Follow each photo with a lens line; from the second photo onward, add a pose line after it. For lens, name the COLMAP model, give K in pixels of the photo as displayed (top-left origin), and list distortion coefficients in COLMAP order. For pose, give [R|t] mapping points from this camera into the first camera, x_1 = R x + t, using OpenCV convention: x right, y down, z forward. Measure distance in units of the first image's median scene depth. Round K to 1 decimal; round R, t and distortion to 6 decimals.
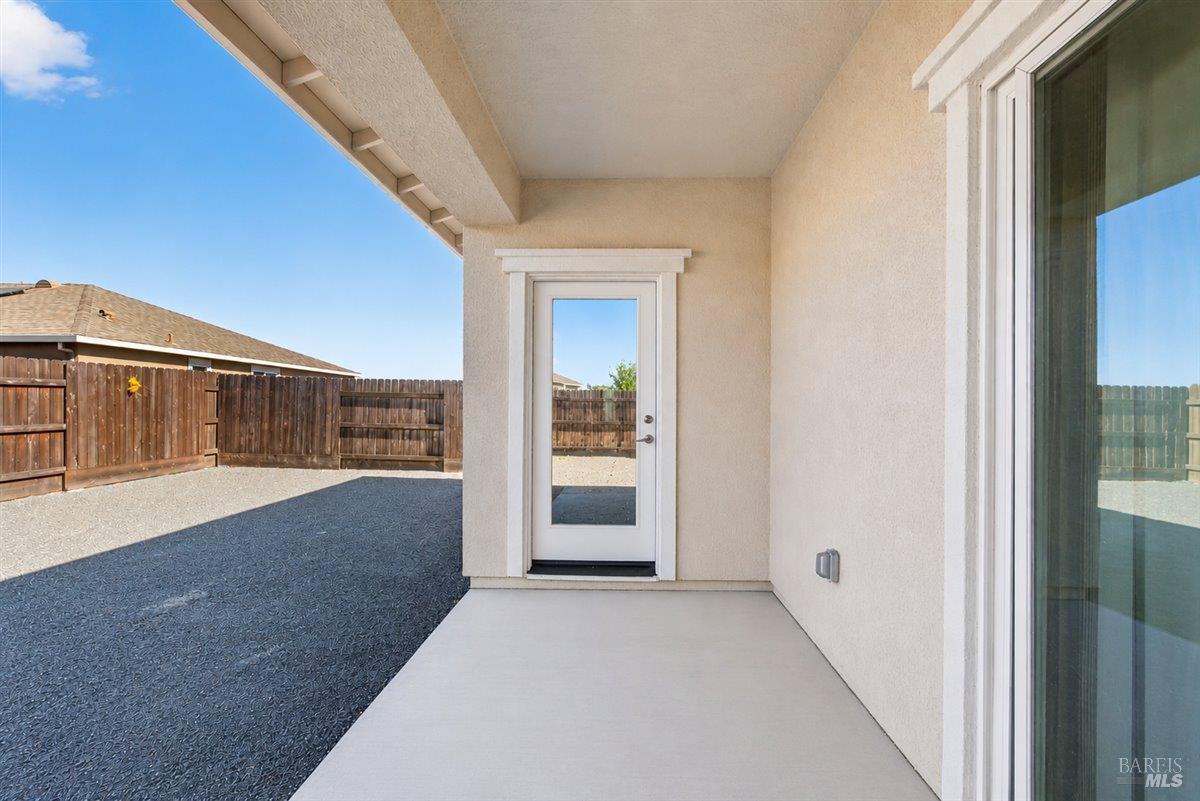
lens RADIAL K [[529.4, 0, 605.1], [0, 529.4, 404.0], [0, 0, 1]] dist [0.001897, -0.000112]
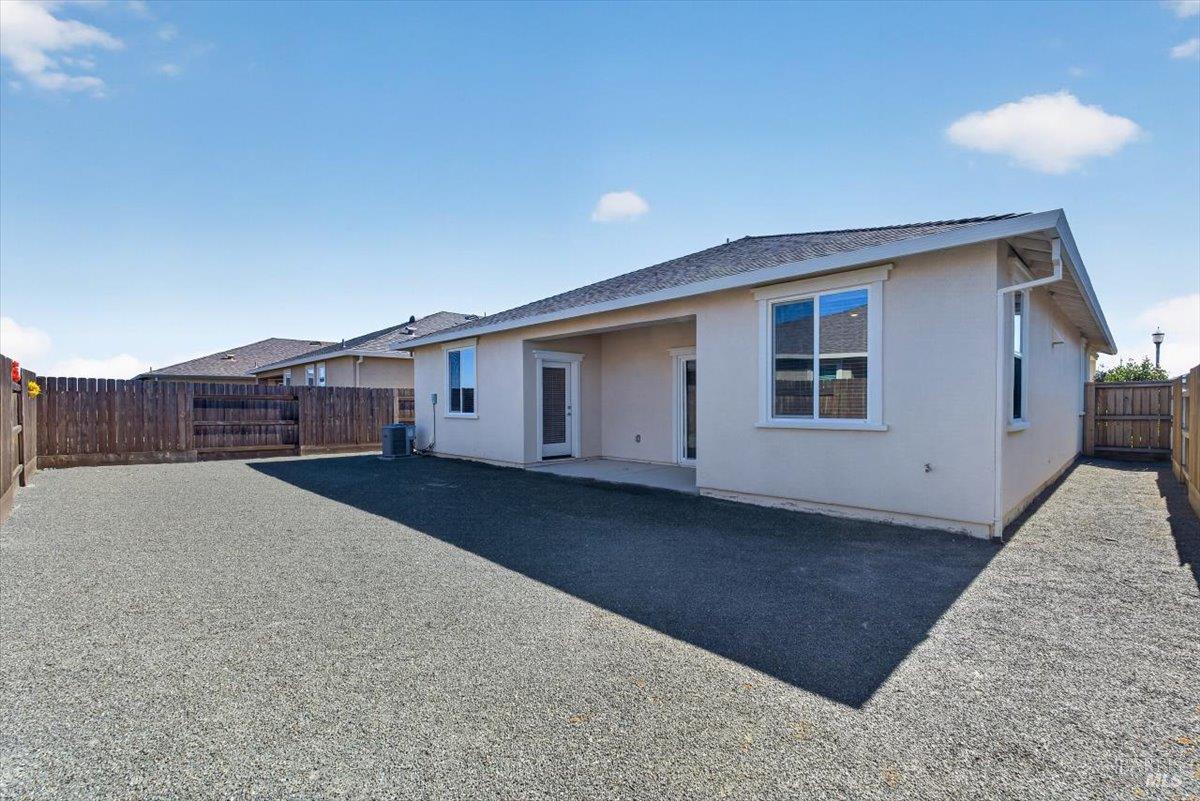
lens RADIAL K [[529.4, 0, 605.1], [0, 529.4, 404.0], [0, 0, 1]] dist [0.001897, -0.000112]
pose [[0.681956, -0.006372, 0.731366, -0.741956], [0.008529, 0.999963, 0.000760, 0.003453], [-0.731344, 0.005720, 0.681985, -0.454048]]
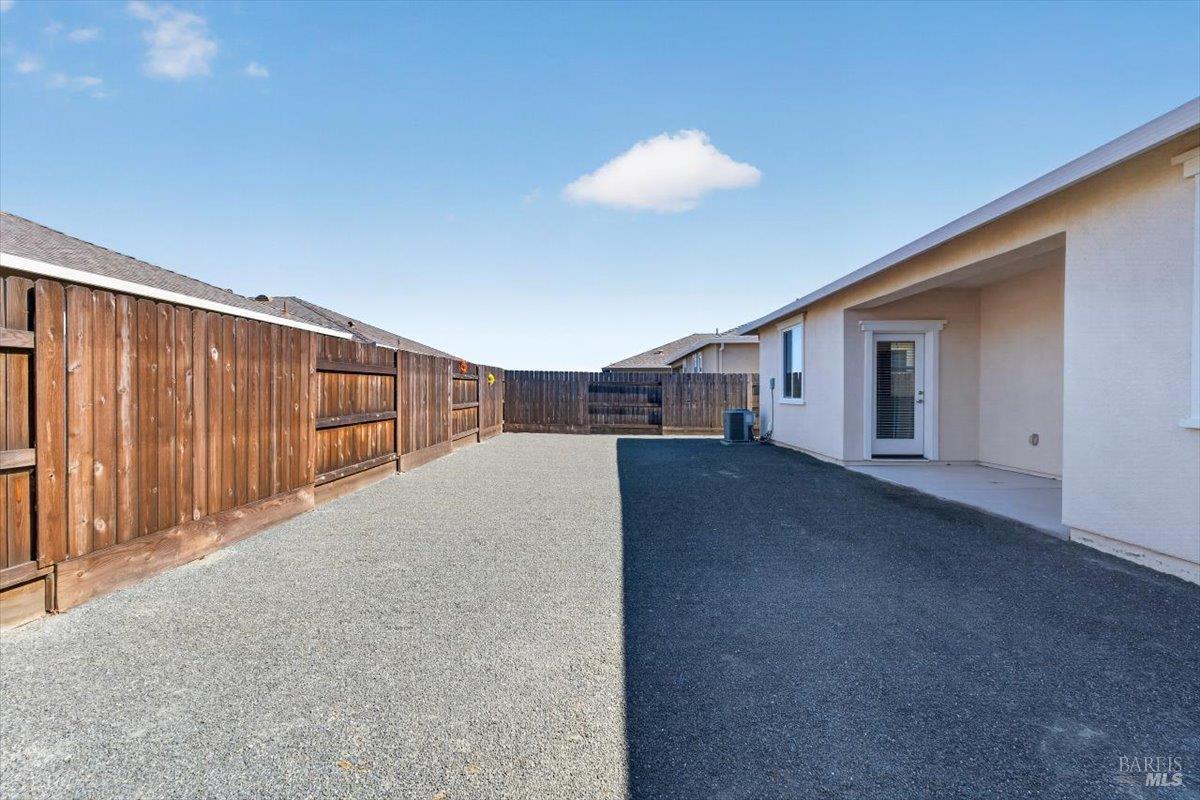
lens RADIAL K [[526.5, 0, 597.3], [0, 526.5, 402.8], [0, 0, 1]] dist [0.002012, 0.000211]
pose [[0.999879, -0.003918, 0.015083, -0.503254], [0.003676, 0.999865, 0.016033, 0.011883], [-0.015144, -0.015976, 0.999758, -0.469863]]
